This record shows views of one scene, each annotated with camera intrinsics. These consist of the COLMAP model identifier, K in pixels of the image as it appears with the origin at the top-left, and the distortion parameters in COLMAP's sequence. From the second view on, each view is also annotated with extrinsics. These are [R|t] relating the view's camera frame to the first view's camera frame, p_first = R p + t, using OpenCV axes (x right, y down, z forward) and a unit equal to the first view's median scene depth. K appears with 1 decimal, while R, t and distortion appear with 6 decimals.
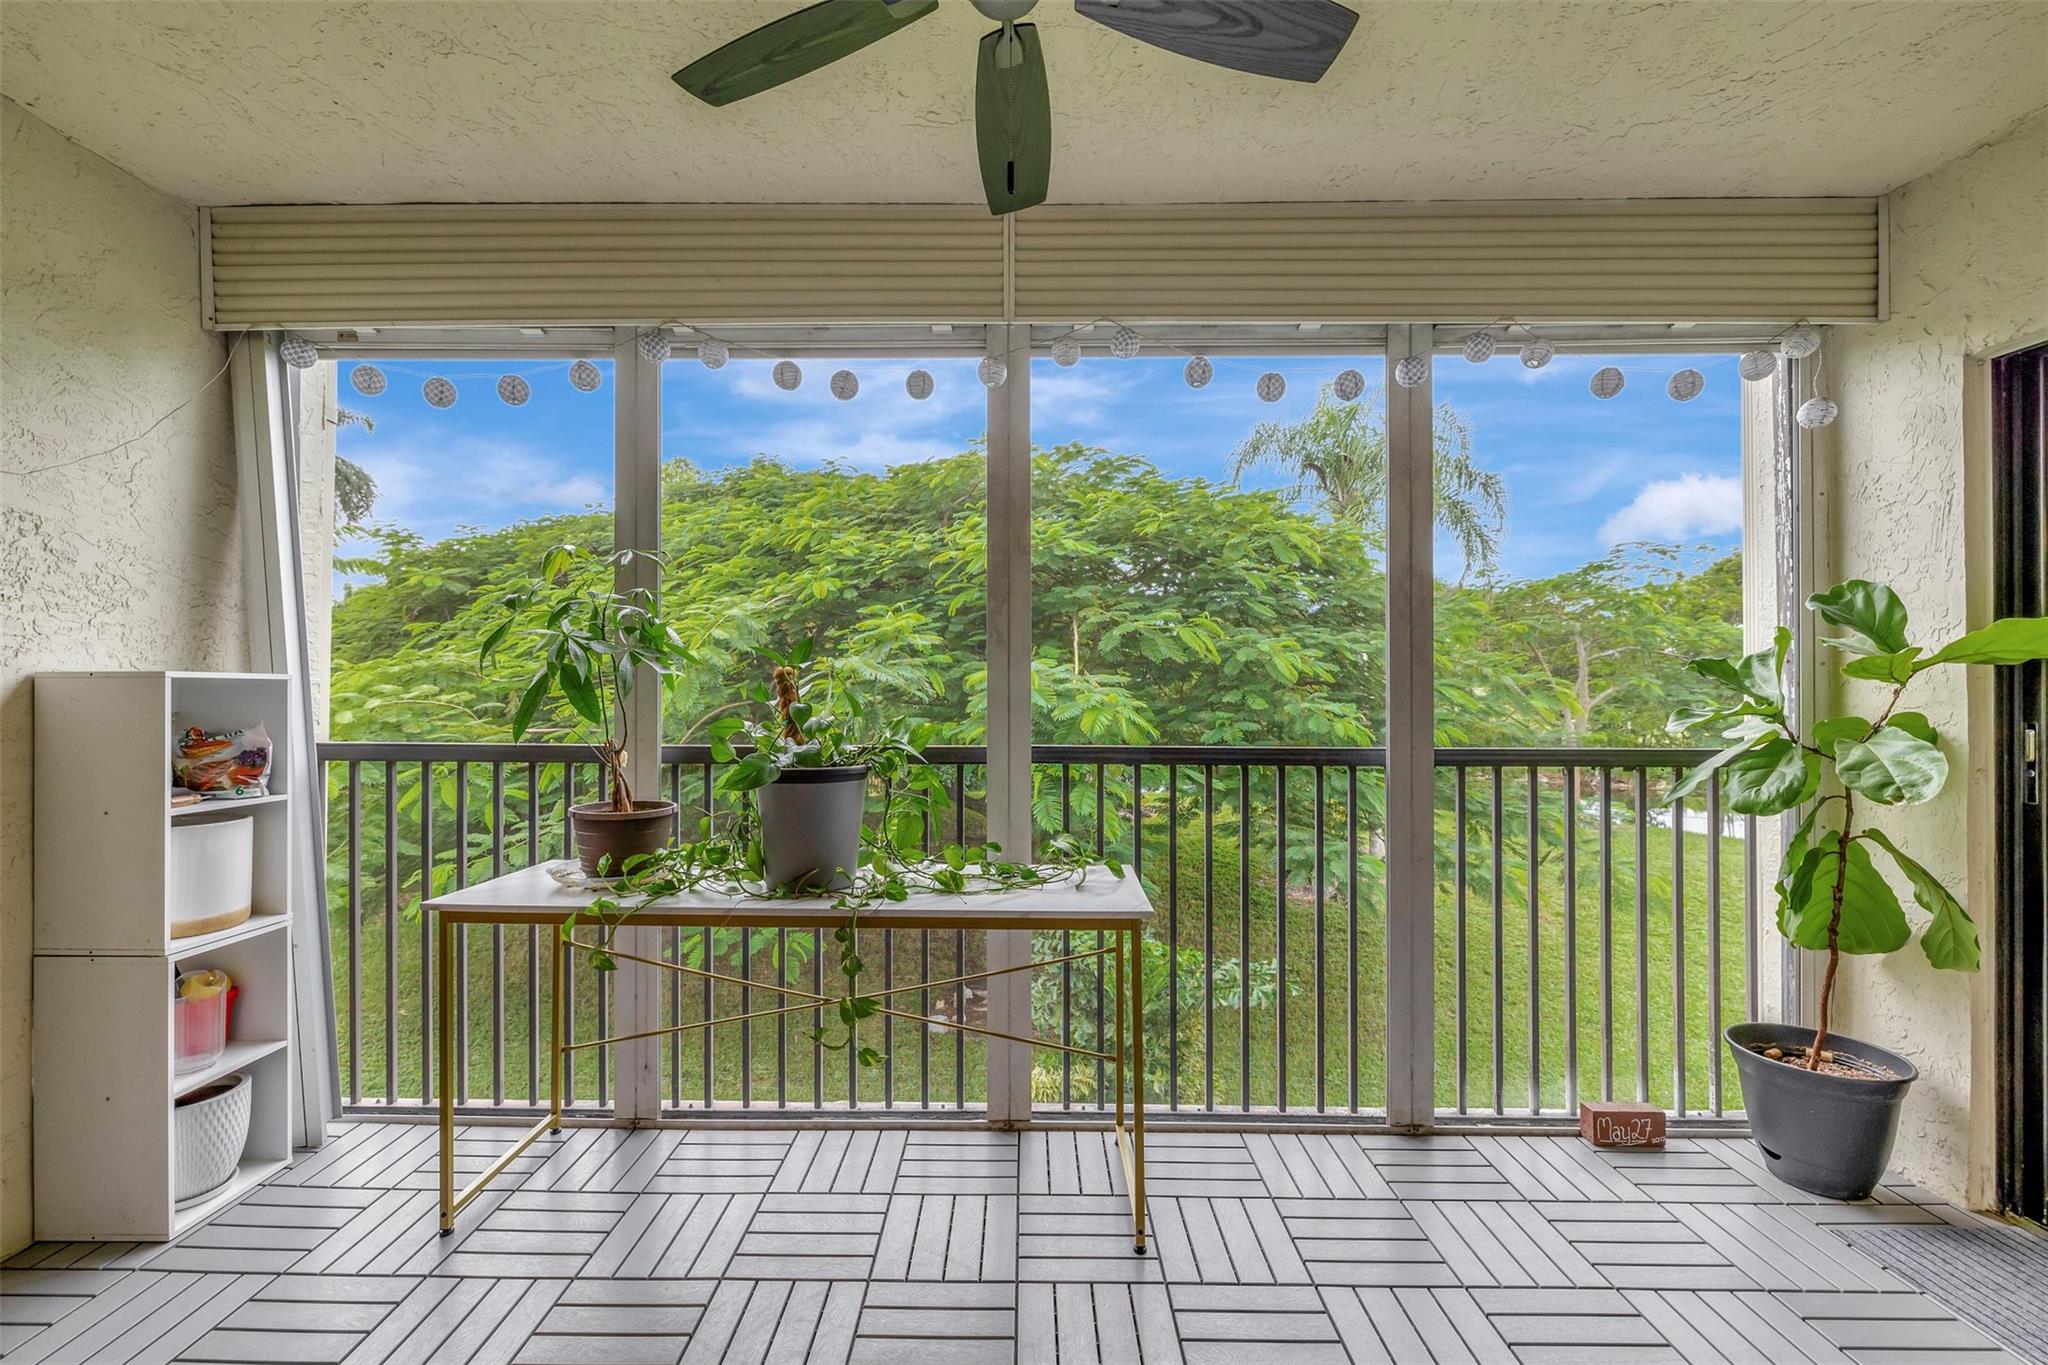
lens RADIAL K [[856.6, 0, 1014.9], [0, 856.6, 682.7], [0, 0, 1]] dist [0.000692, 0.000198]
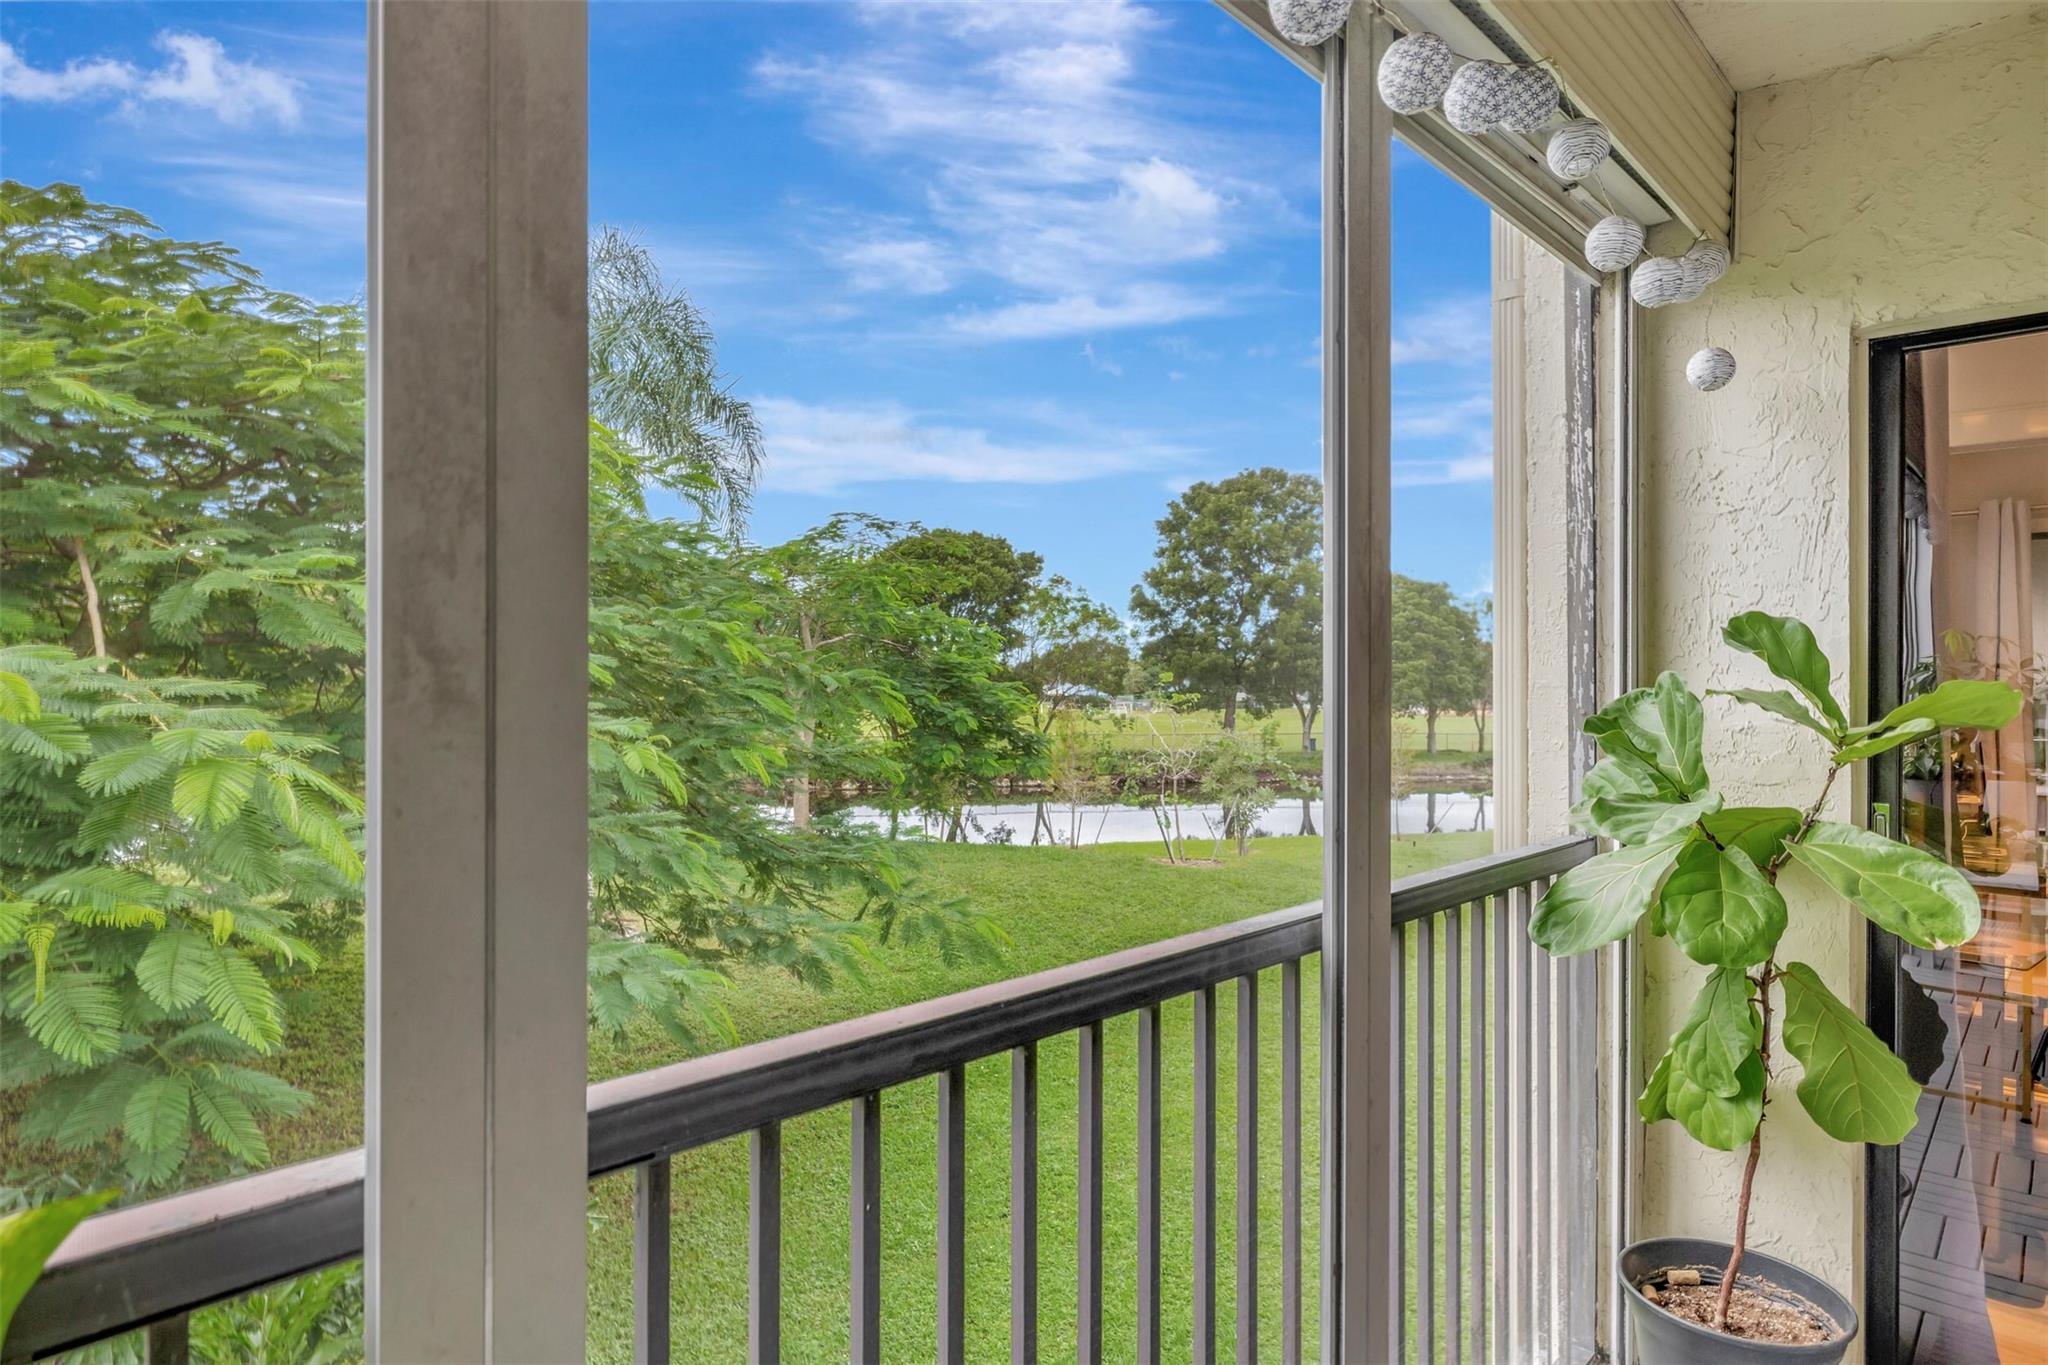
lens RADIAL K [[1152.2, 0, 1011.1], [0, 1152.2, 677.4], [0, 0, 1]] dist [0.000570, -0.001309]
pose [[0.689872, 0.003303, 0.723924, -0.133042], [-0.011581, 0.999912, 0.006474, -0.059619], [-0.723839, -0.012849, 0.689849, 0.730441]]
